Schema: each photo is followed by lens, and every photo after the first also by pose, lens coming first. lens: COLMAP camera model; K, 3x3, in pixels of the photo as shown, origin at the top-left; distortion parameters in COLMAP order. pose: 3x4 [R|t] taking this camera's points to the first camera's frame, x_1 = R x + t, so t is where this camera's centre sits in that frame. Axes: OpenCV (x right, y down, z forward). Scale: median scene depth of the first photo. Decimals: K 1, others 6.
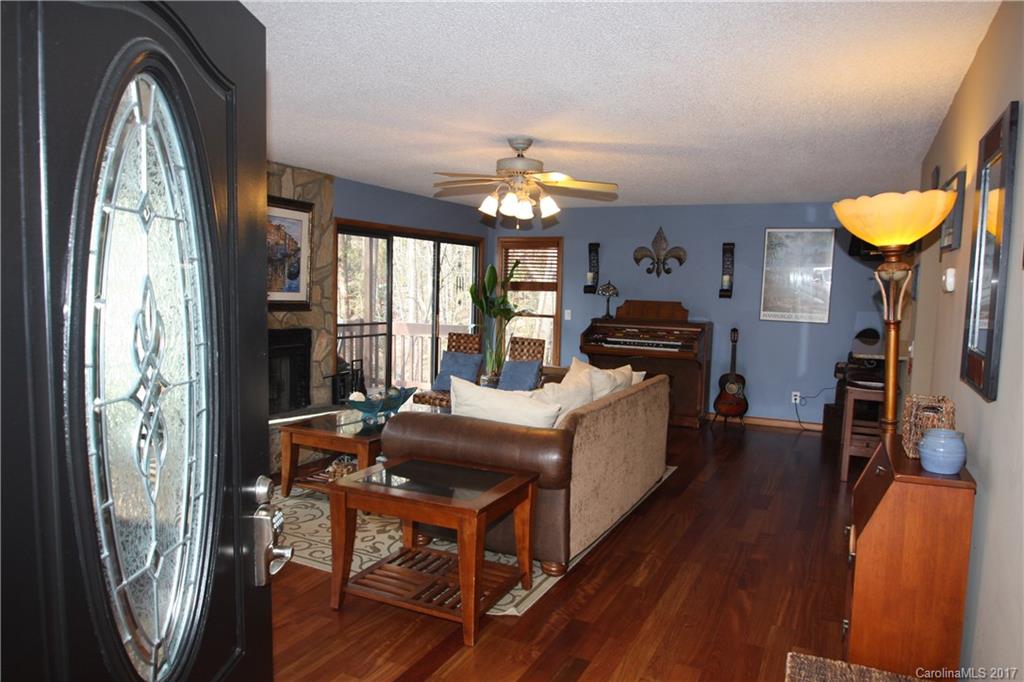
lens RADIAL K [[688.1, 0, 515.4], [0, 688.1, 354.3], [0, 0, 1]] dist [-0.034145, 0.002445]
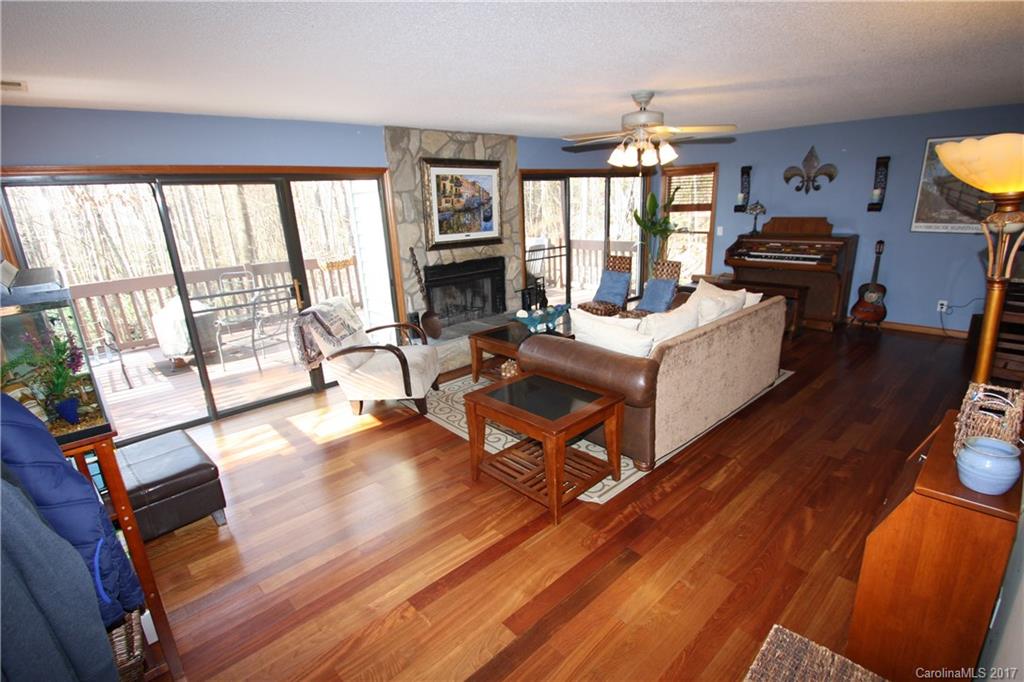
lens RADIAL K [[490.1, 0, 517.9], [0, 490.1, 348.9], [0, 0, 1]] dist [0.011470, -0.017063]
pose [[0.931309, 0.043831, -0.361584, 0.093838], [0.030132, 0.980059, 0.196411, -0.048716], [0.362983, -0.193814, 0.911416, 0.077319]]
